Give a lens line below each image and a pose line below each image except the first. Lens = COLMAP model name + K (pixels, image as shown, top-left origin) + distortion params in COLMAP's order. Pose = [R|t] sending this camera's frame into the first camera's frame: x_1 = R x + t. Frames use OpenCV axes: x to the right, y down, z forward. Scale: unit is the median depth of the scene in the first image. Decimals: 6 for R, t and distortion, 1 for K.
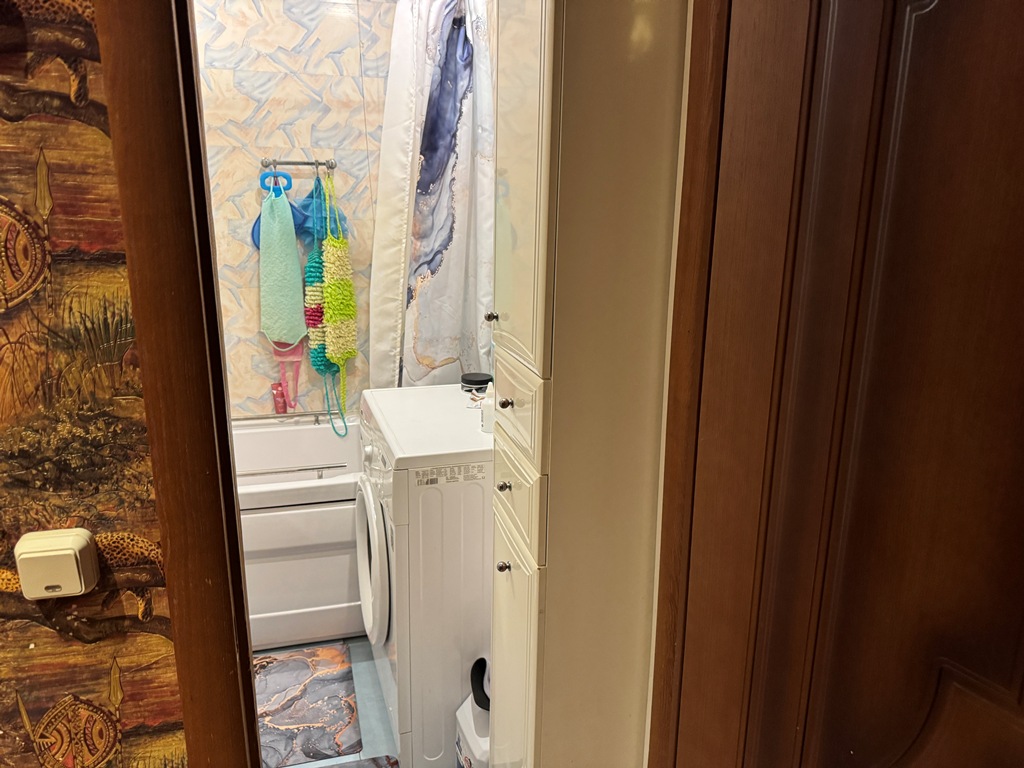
lens RADIAL K [[722.1, 0, 507.5], [0, 722.1, 388.9], [0, 0, 1]] dist [0.081087, -0.099504]
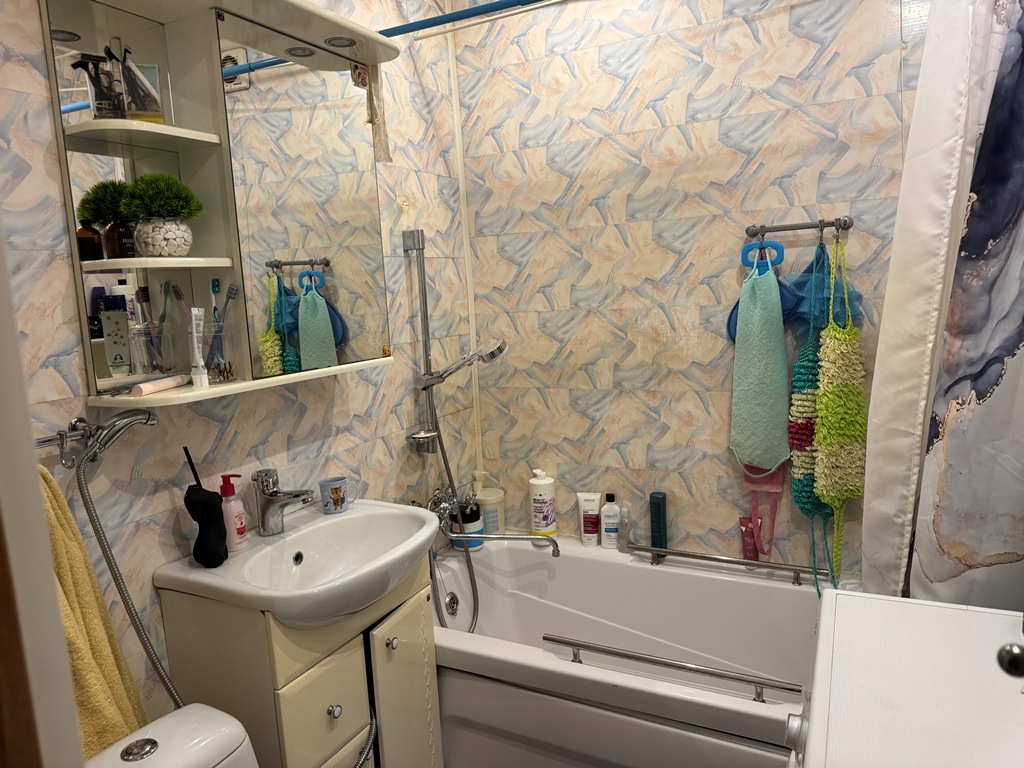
lens RADIAL K [[729.5, 0, 511.0], [0, 729.5, 393.0], [0, 0, 1]] dist [0.112045, -0.173175]
pose [[0.735135, 0.052170, -0.675911, 0.012929], [-0.109607, 0.993063, -0.042561, -0.081853], [0.669002, 0.105373, 0.735754, 0.283717]]
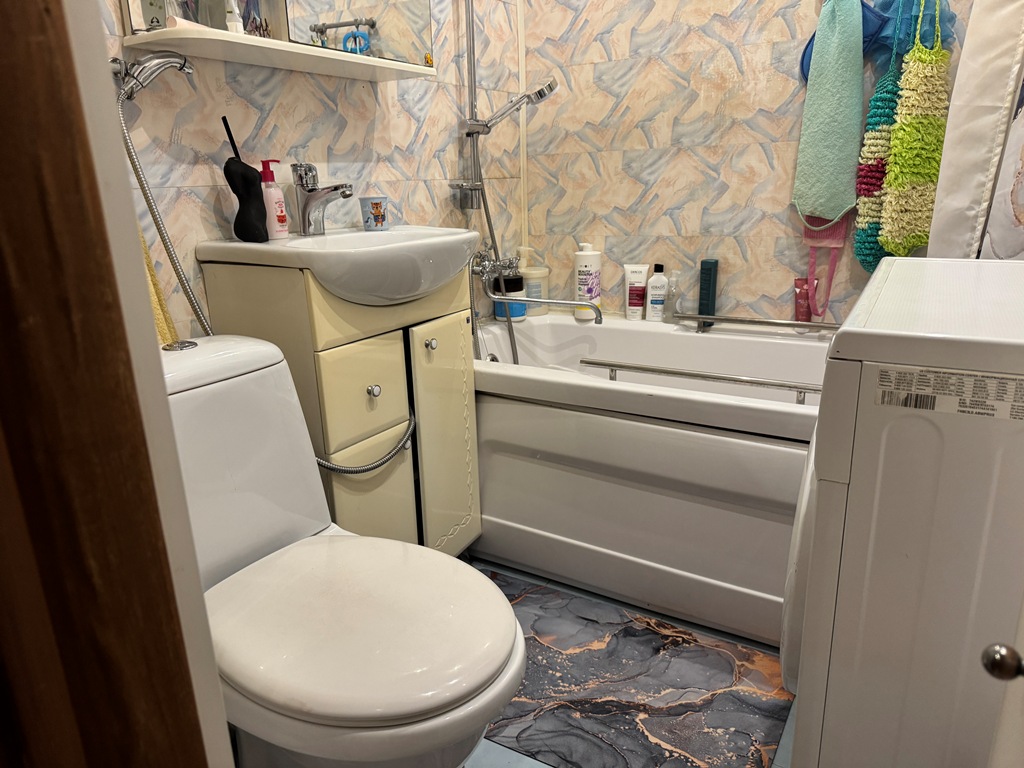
lens RADIAL K [[743.7, 0, 512.0], [0, 743.7, 384.0], [0, 0, 1]] dist [0.010542, -0.009052]
pose [[0.688112, 0.177970, -0.703441, 0.022029], [-0.145099, 0.983623, 0.106919, 0.062077], [0.710949, 0.028496, 0.702666, 0.305803]]
